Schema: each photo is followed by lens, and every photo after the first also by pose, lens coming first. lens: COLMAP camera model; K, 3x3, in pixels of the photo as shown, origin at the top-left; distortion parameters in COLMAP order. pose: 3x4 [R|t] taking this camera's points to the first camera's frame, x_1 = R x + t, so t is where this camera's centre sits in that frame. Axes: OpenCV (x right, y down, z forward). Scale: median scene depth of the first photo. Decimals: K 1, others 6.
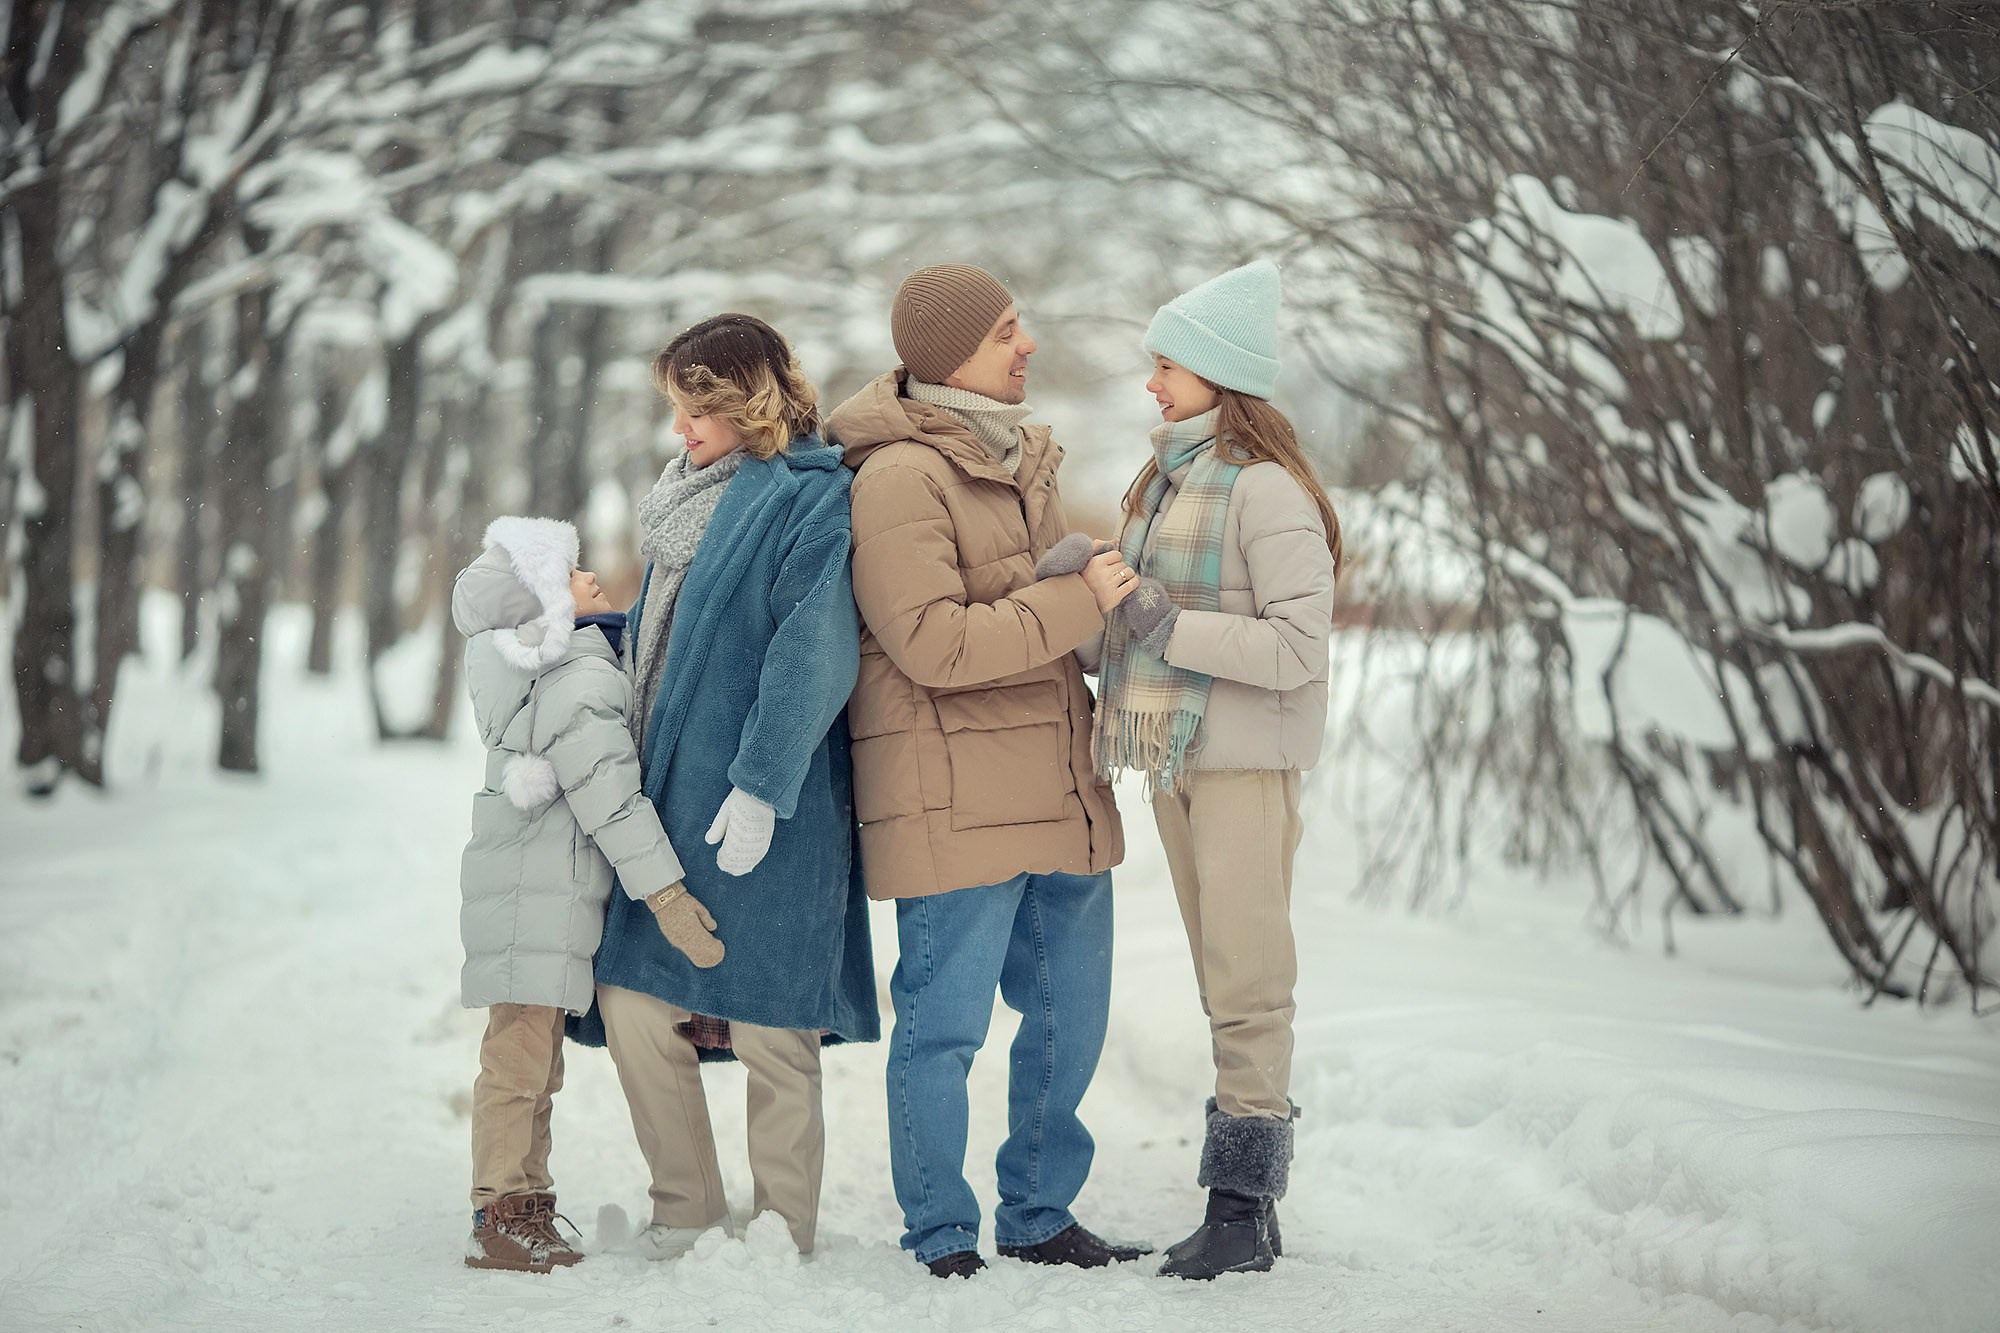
lens RADIAL K [[7469.4, 0, 1000.0], [0, 7469.4, 666.5], [0, 0, 1]] dist [0.181197, 0.546137]
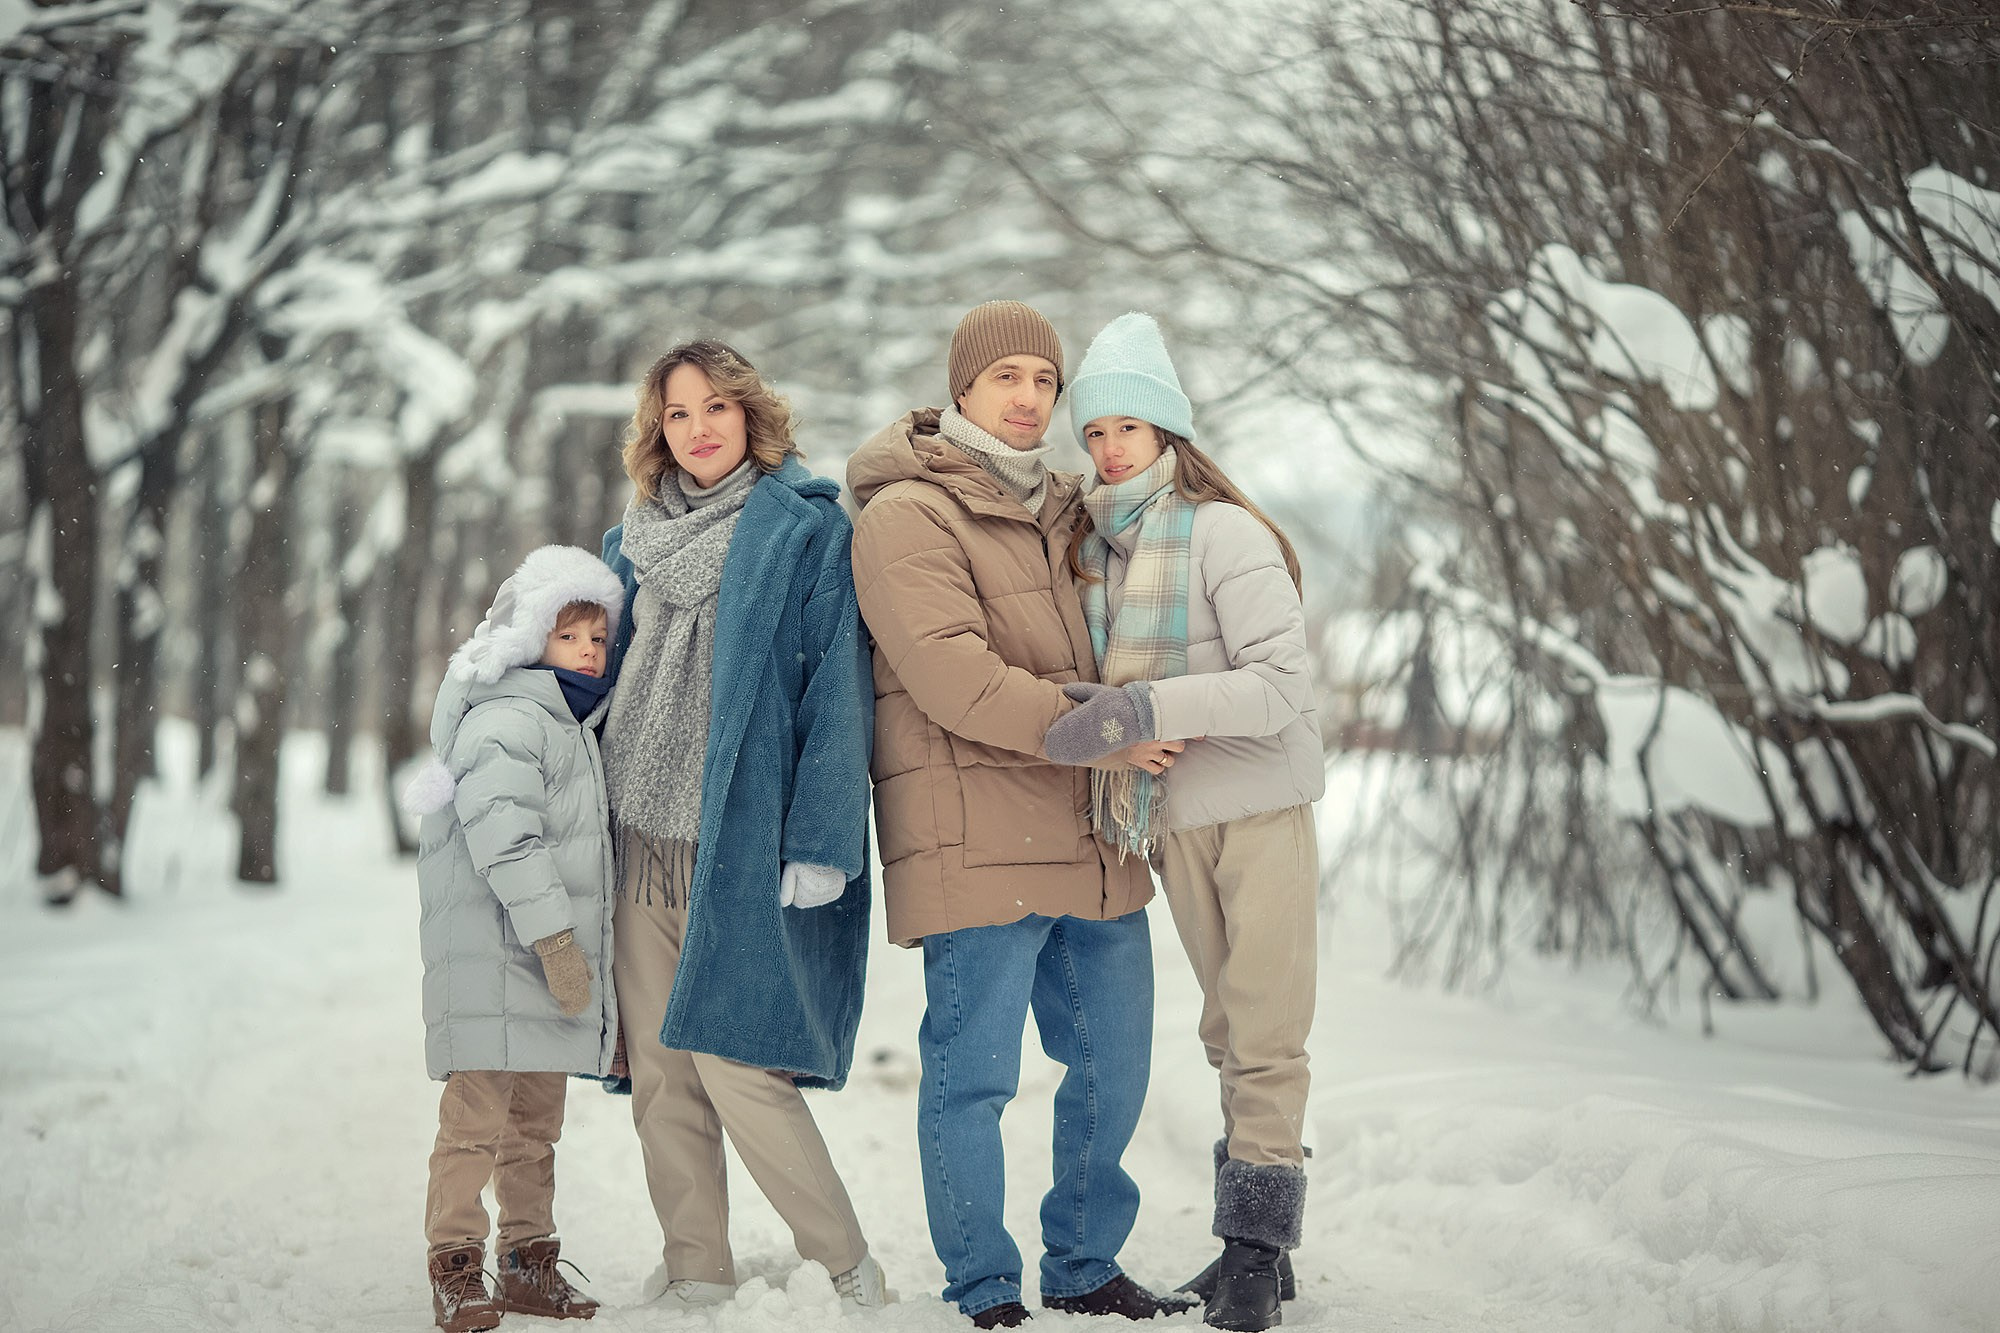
lens RADIAL K [[7469.4, 0, 1000.0], [0, 7469.4, 666.5], [0, 0, 1]] dist [0.181197, 0.546137]
pose [[0.999985, -0.005275, -0.001697, -0.002318], [0.005243, 0.999822, -0.018148, 0.007491], [0.001793, 0.018138, 0.999834, 0.008470]]
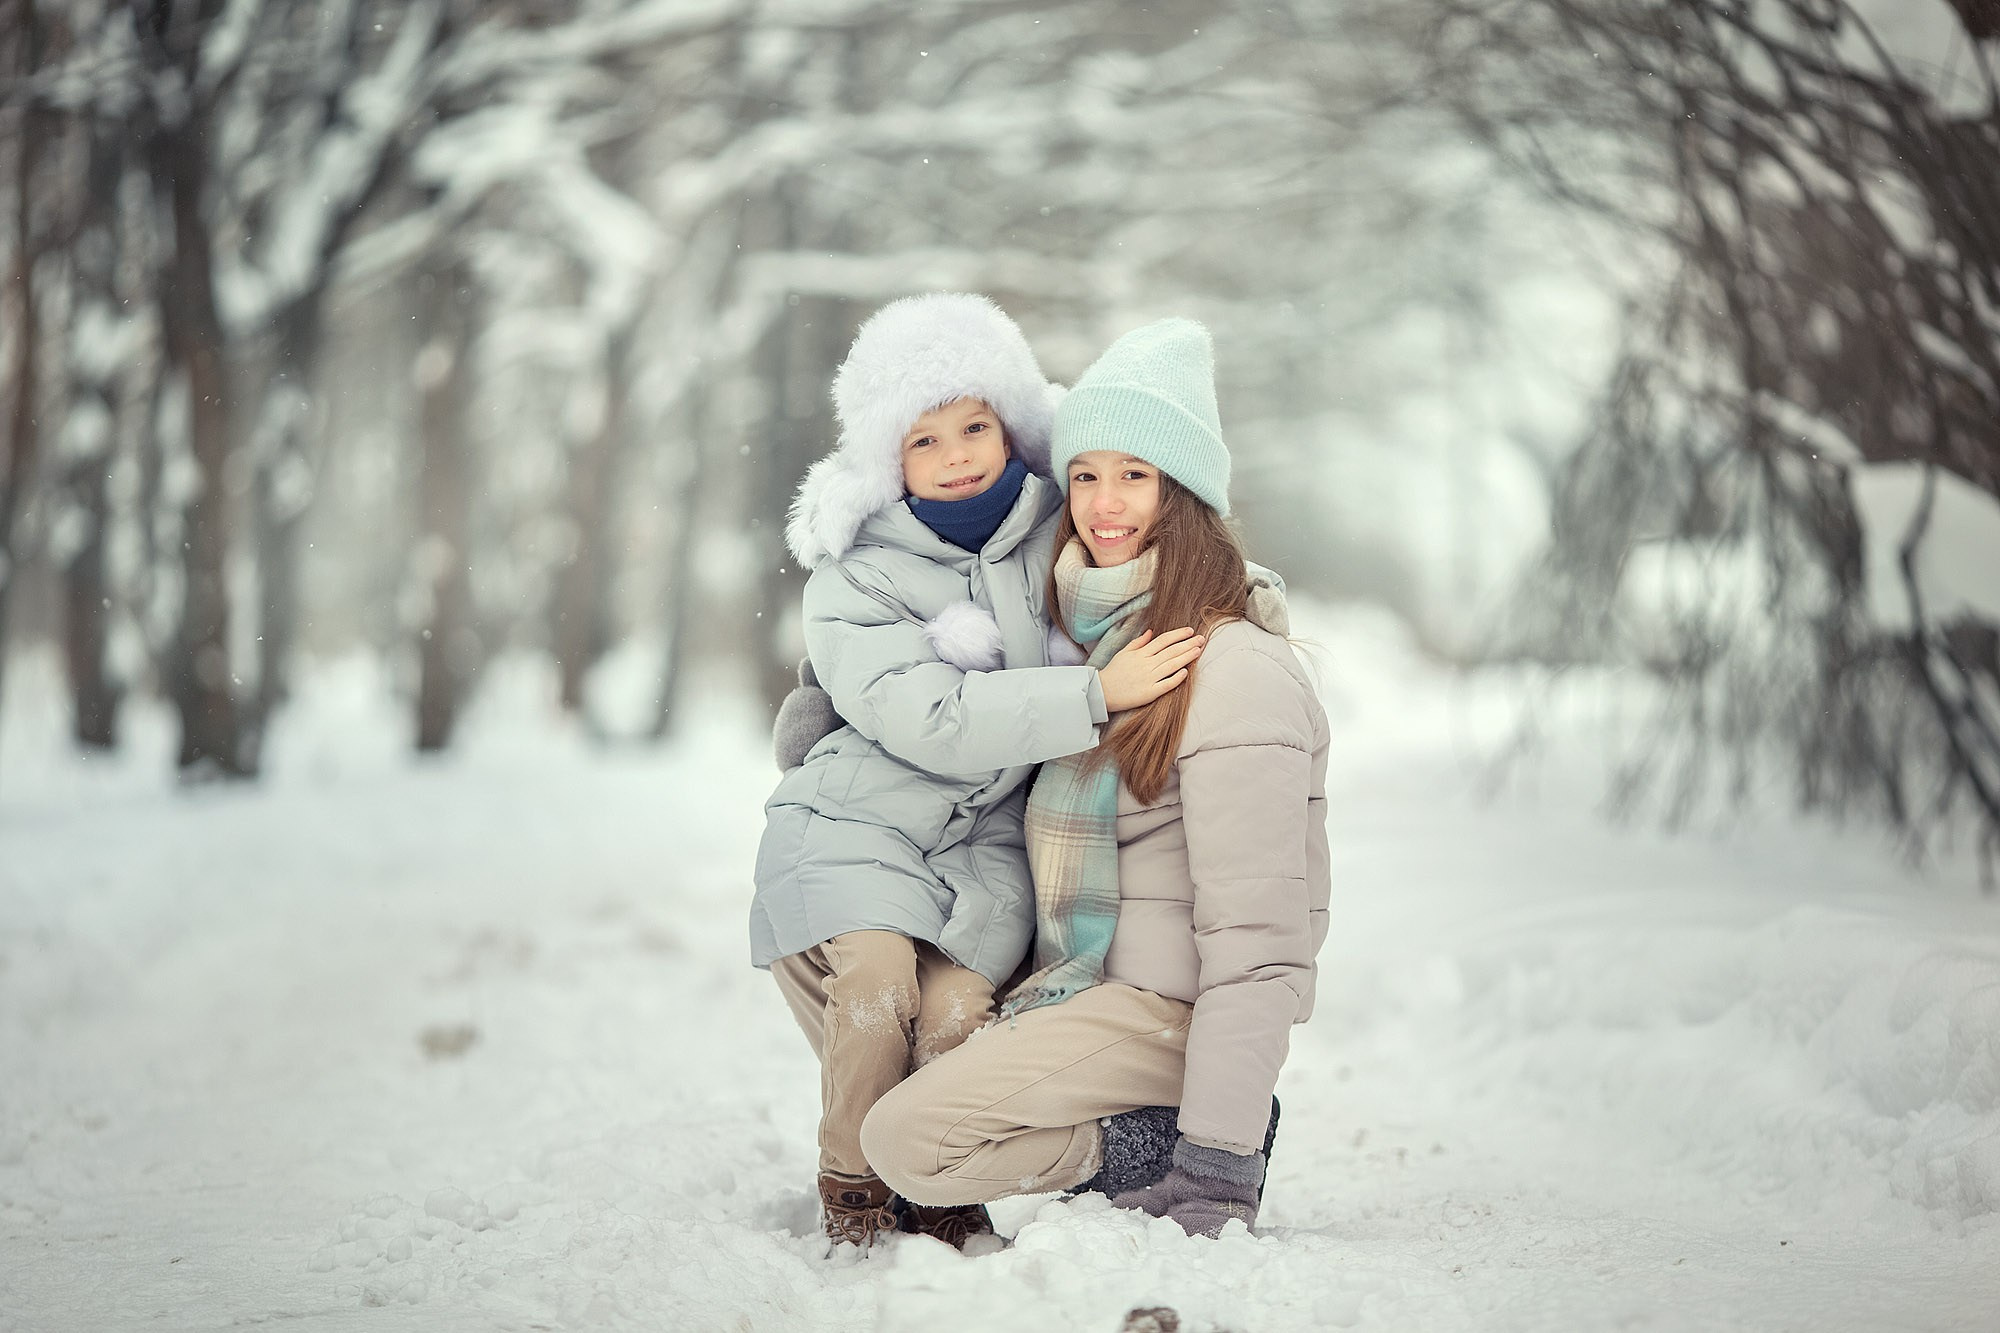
lens RADIAL K [[7469.4, 0, 1000.0], [0, 7469.4, 666.5], [0, 0, 1]] dist [0.181197, 0.546137]
pose [[0.998977, -0.011501, -0.043724, 0.017632], [0.010955, 0.999859, -0.012715, 0.023652], [0.043864, 0.012223, 0.998963, 0.173909]]
